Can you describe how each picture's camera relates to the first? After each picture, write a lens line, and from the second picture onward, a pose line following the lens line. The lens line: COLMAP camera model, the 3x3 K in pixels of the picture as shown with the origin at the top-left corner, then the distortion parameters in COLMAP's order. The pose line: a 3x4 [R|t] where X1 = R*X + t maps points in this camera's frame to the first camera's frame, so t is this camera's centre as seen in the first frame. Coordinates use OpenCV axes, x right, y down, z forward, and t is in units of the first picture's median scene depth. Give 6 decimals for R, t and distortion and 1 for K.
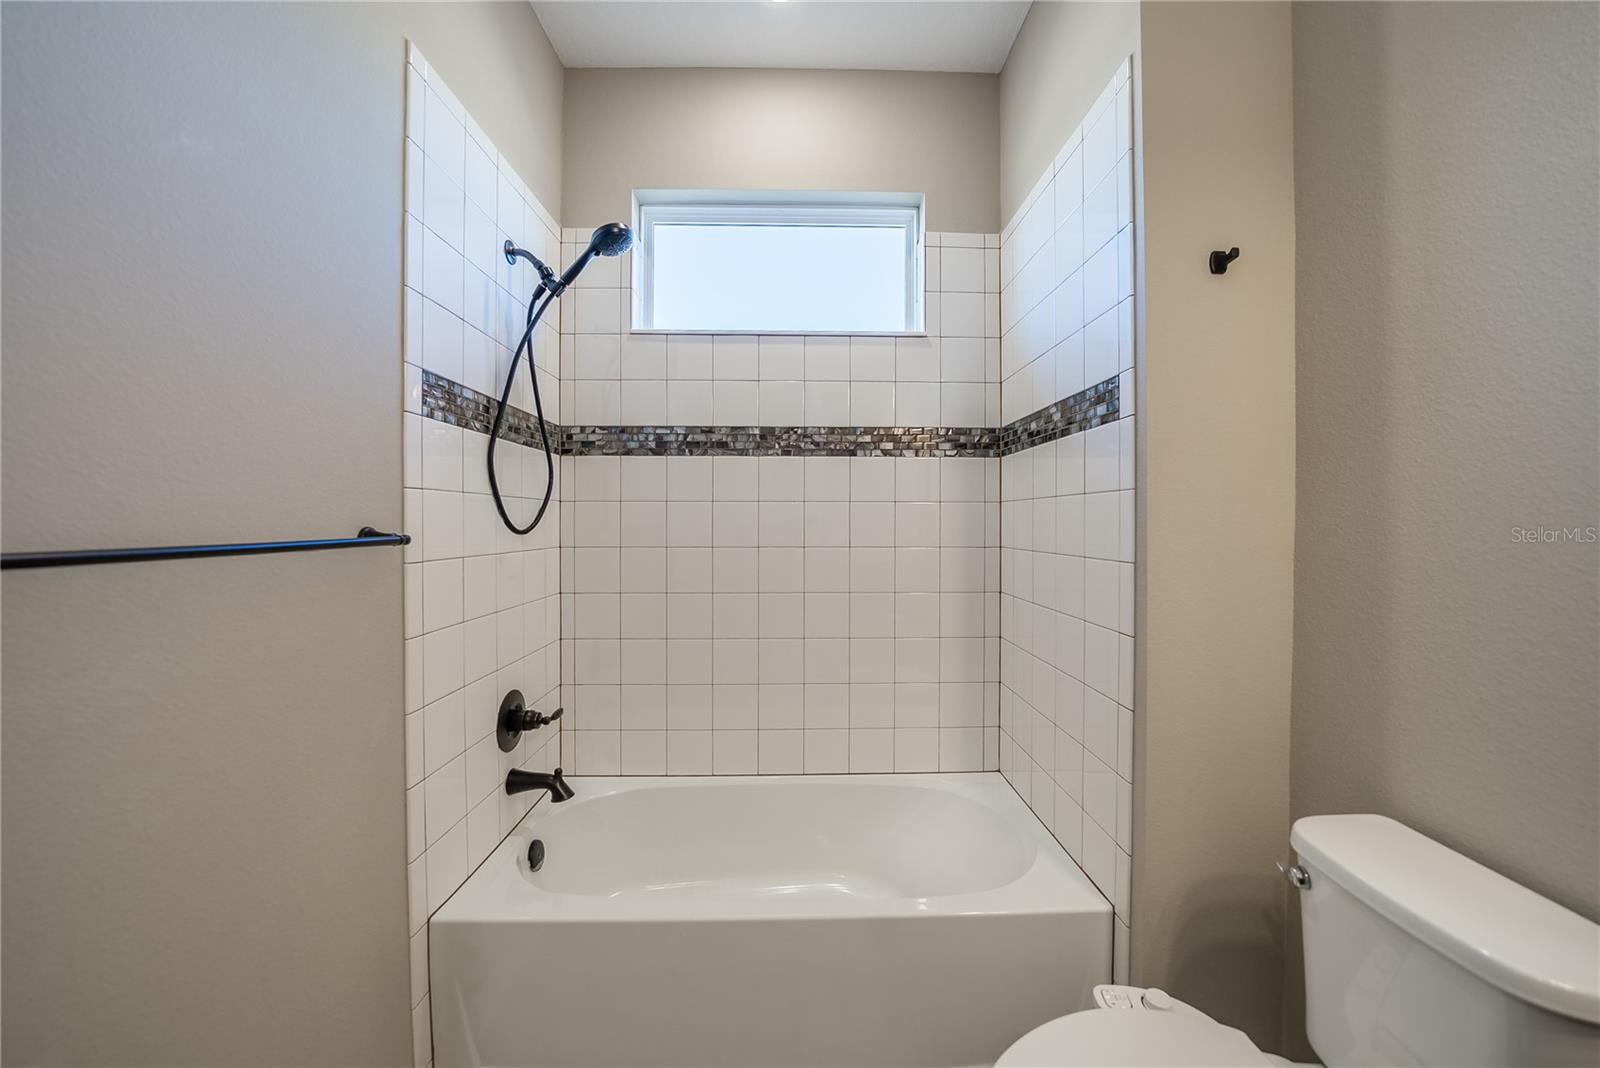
lens RADIAL K [[563.3, 0, 816.8], [0, 563.3, 526.8], [0, 0, 1]] dist [-0.025006, 0.003774]
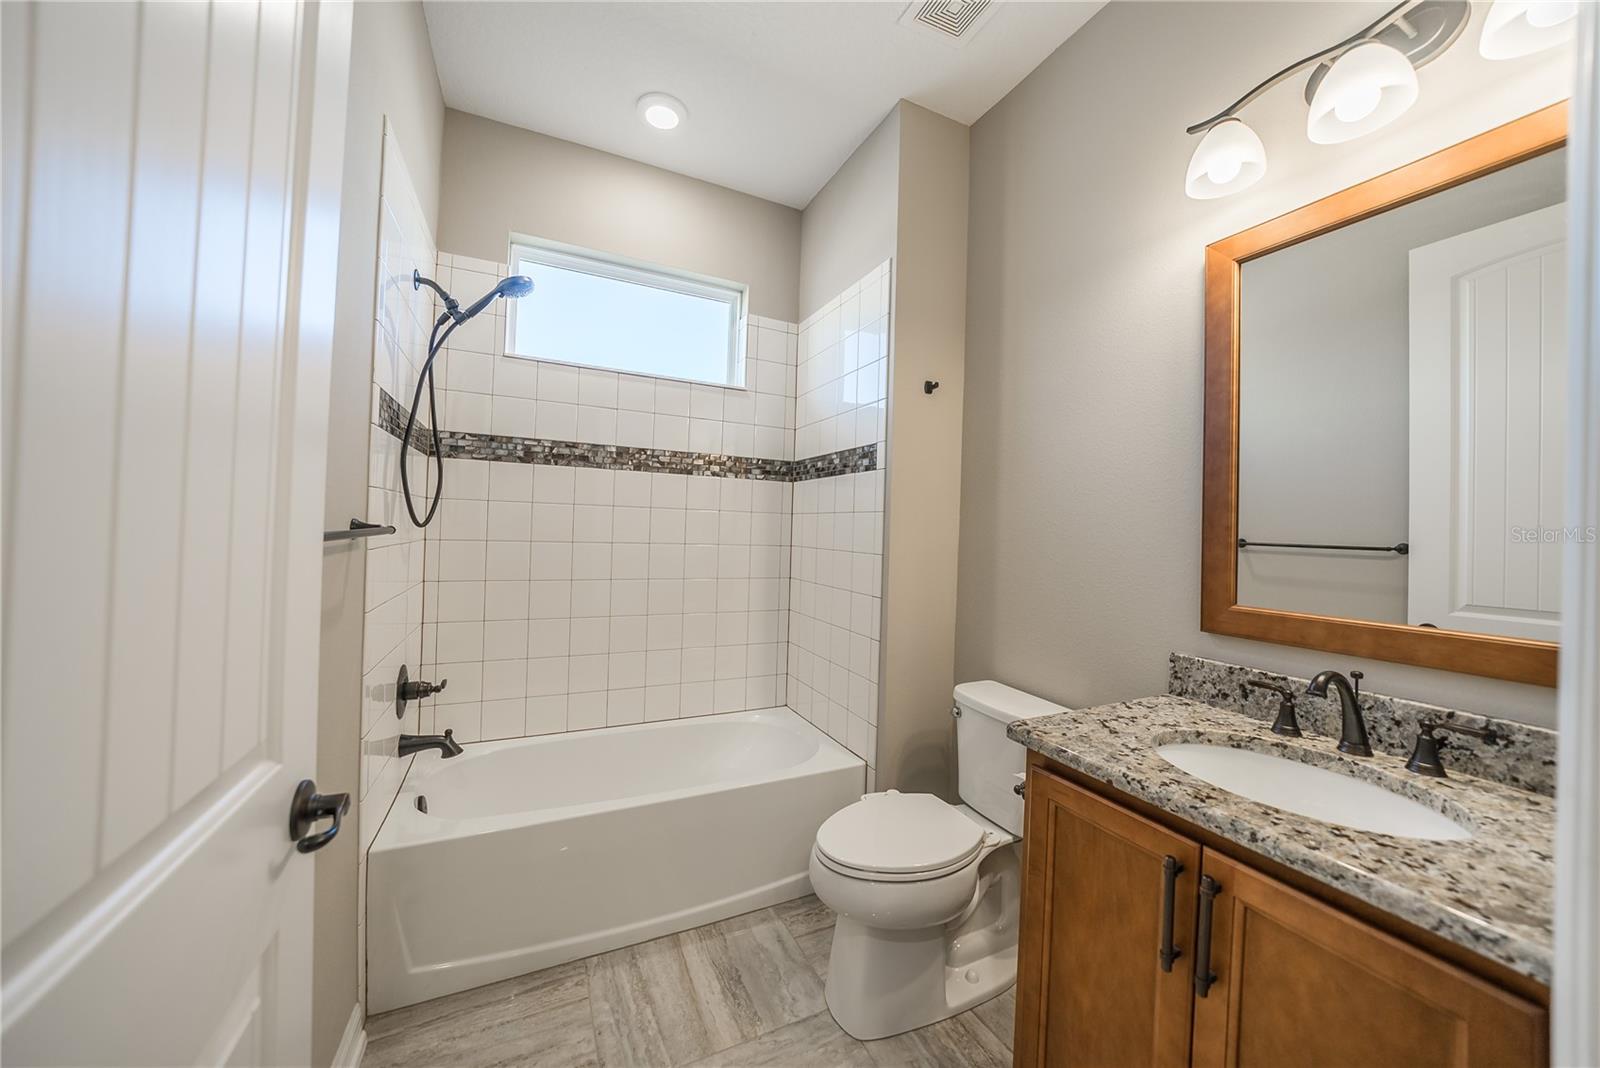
lens RADIAL K [[563.3, 0, 792.9], [0, 563.3, 527.7], [0, 0, 1]] dist [-0.025006, 0.003774]
pose [[0.914478, 0.028665, 0.403619, -0.245838], [-0.028064, 0.999579, -0.007406, 0.000711], [-0.403661, -0.004554, 0.914897, -0.301035]]
